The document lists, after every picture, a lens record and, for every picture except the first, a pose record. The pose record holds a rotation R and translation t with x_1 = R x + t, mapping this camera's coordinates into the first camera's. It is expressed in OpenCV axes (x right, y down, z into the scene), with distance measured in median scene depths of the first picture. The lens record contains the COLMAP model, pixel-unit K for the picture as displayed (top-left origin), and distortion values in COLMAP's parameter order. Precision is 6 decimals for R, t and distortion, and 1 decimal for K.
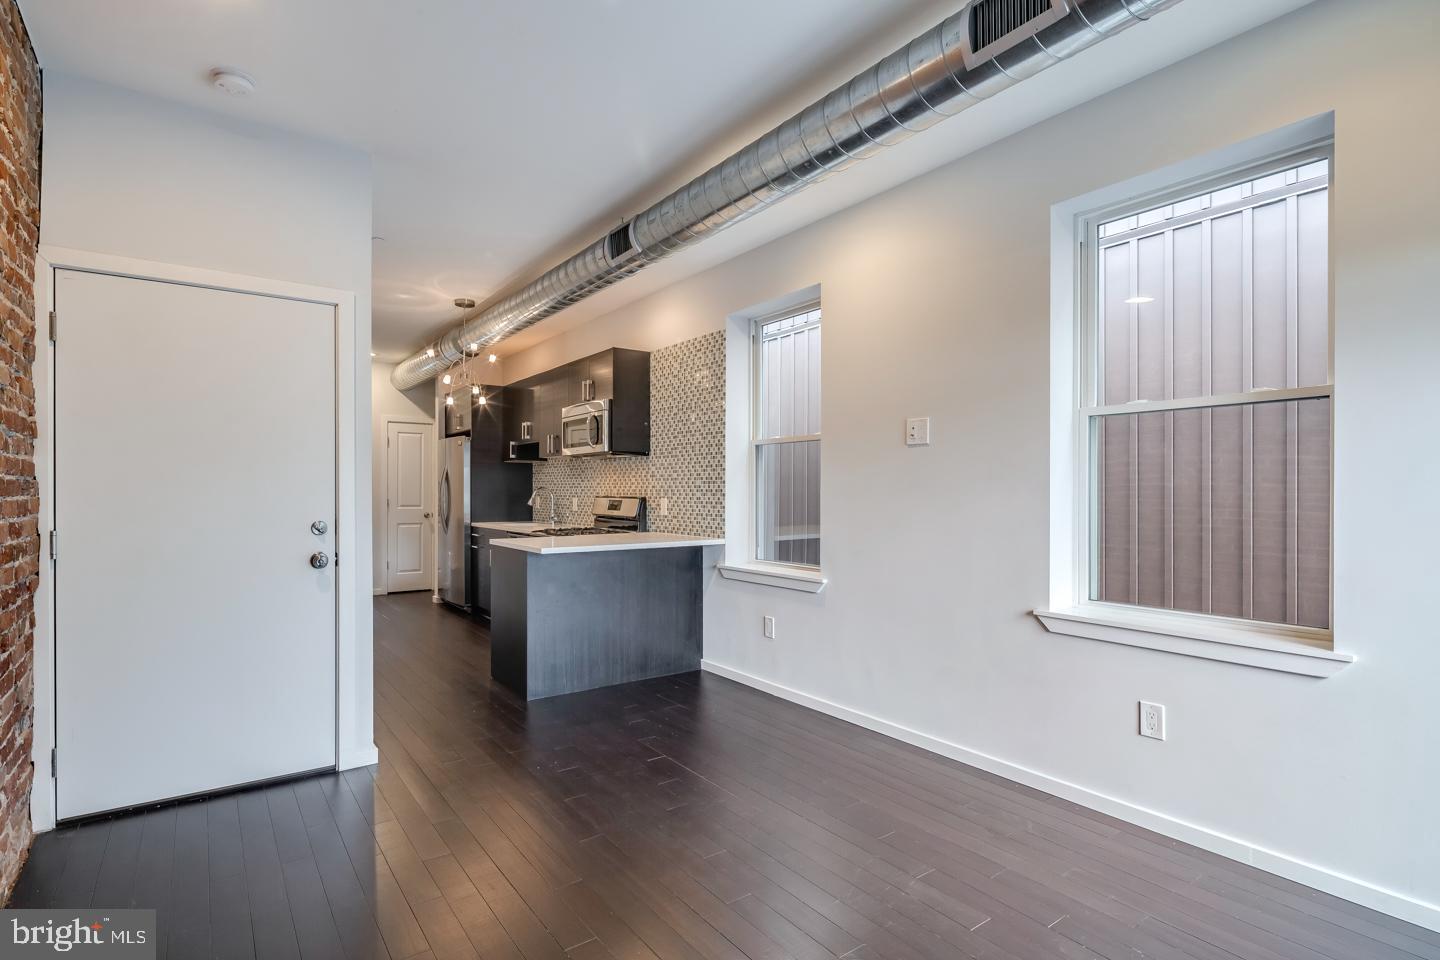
lens RADIAL K [[705.1, 0, 718.9], [0, 705.1, 490.5], [0, 0, 1]] dist [0.005889, -0.005085]
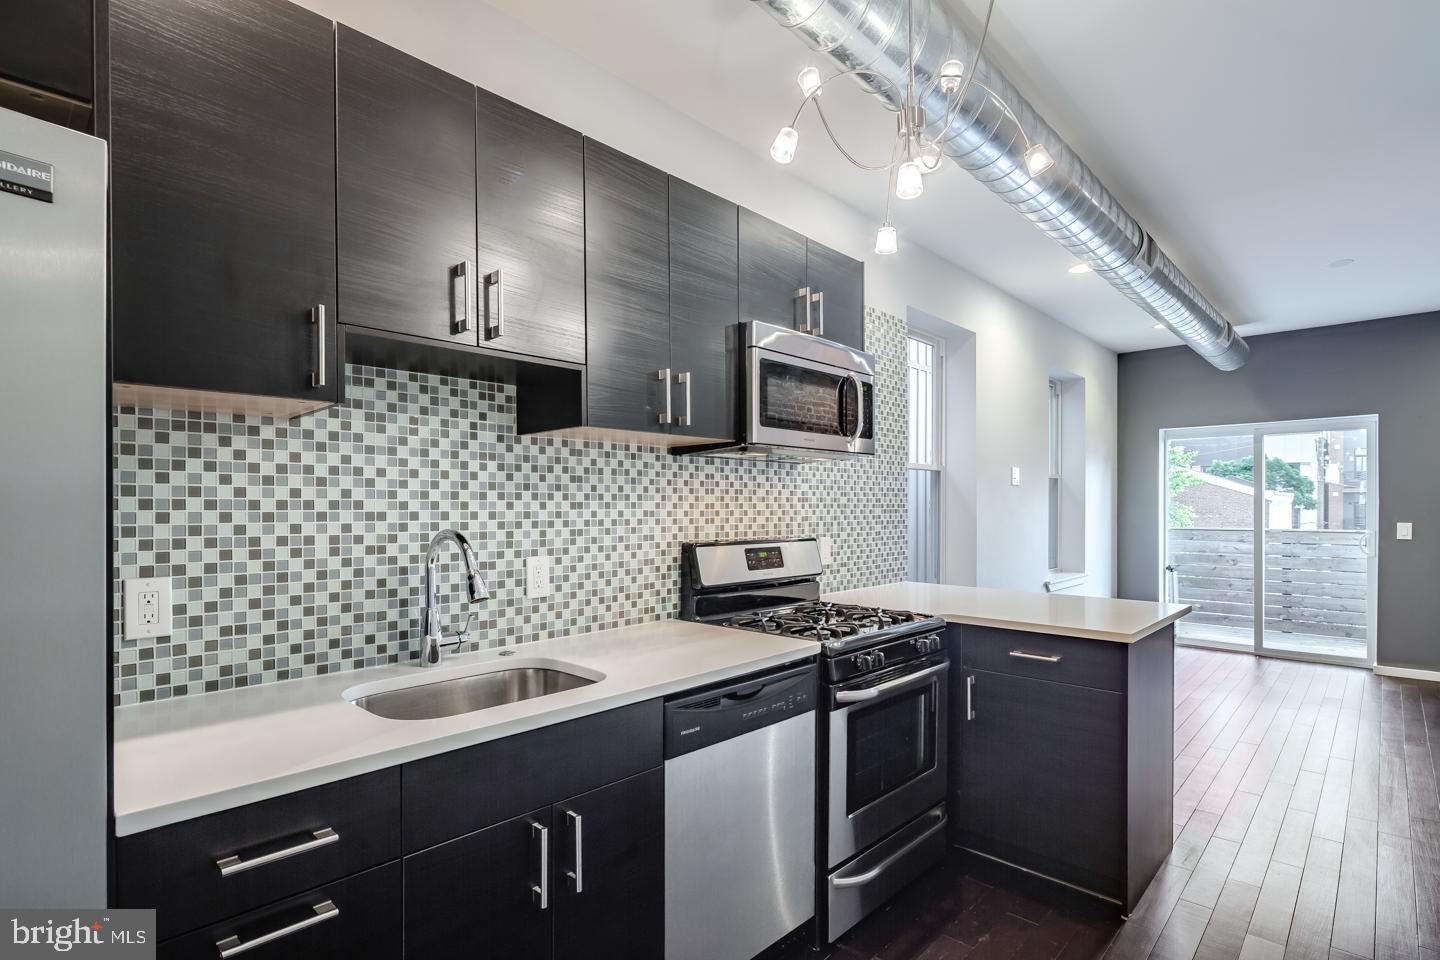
lens RADIAL K [[705.1, 0, 698.5], [0, 705.1, 511.4], [0, 0, 1]] dist [0.005889, -0.005085]
pose [[-0.165695, -0.008048, 0.986144, -0.649870], [0.001883, 0.999962, 0.008477, -0.016203], [-0.986175, 0.003262, -0.165673, 1.186838]]
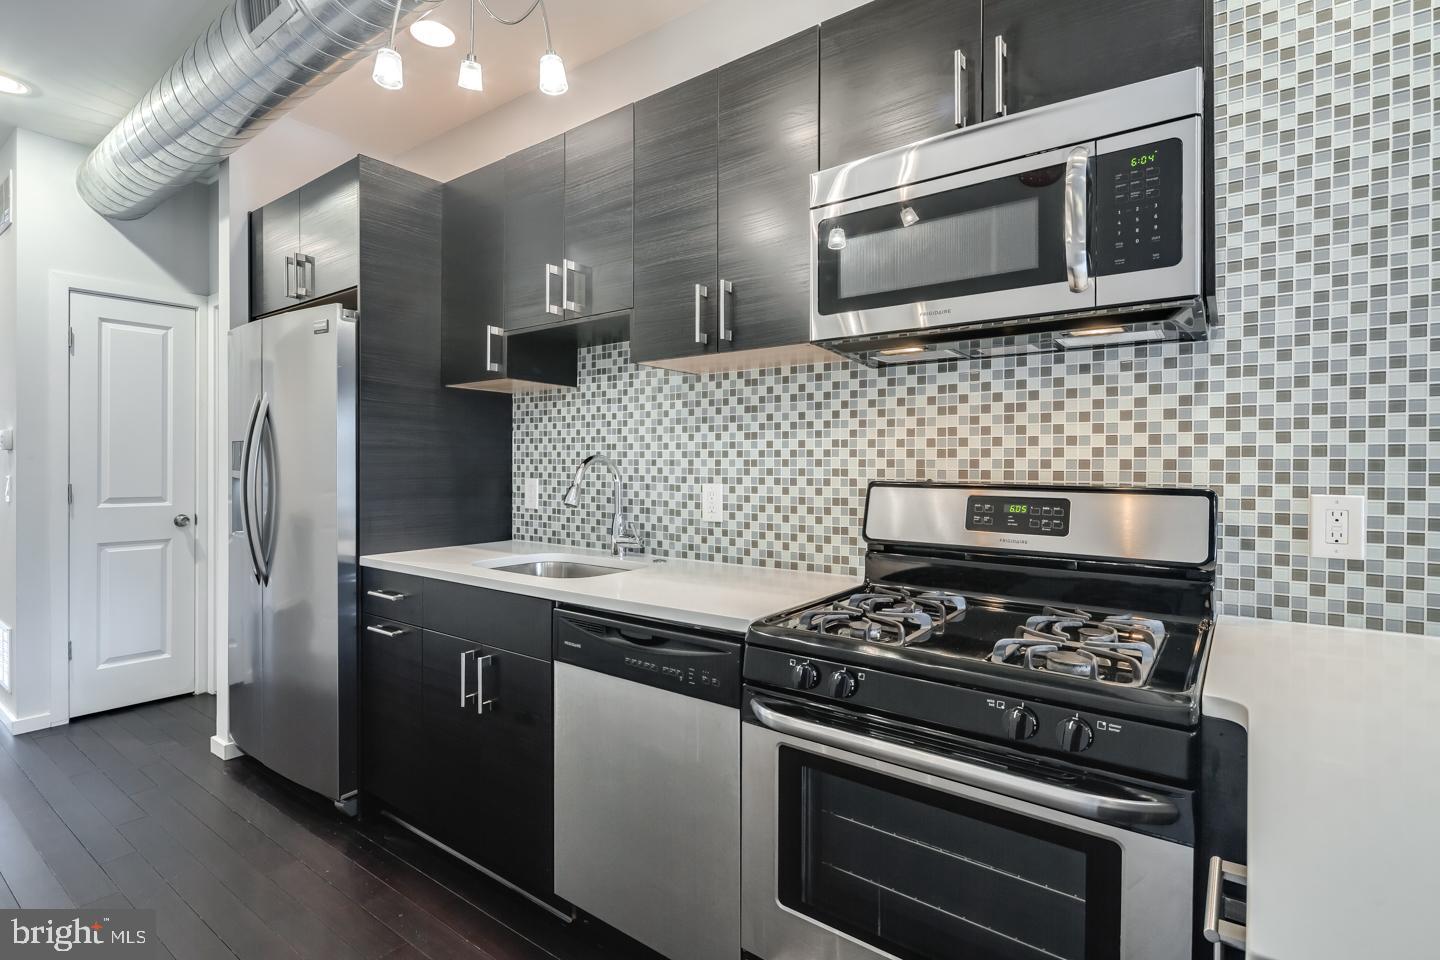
lens RADIAL K [[705.1, 0, 716.7], [0, 705.1, 466.8], [0, 0, 1]] dist [0.005889, -0.005085]
pose [[0.956442, -0.000146, 0.291922, -0.369146], [-0.001383, 0.999986, 0.005031, -0.000234], [-0.291919, -0.005216, 0.956429, 0.801252]]
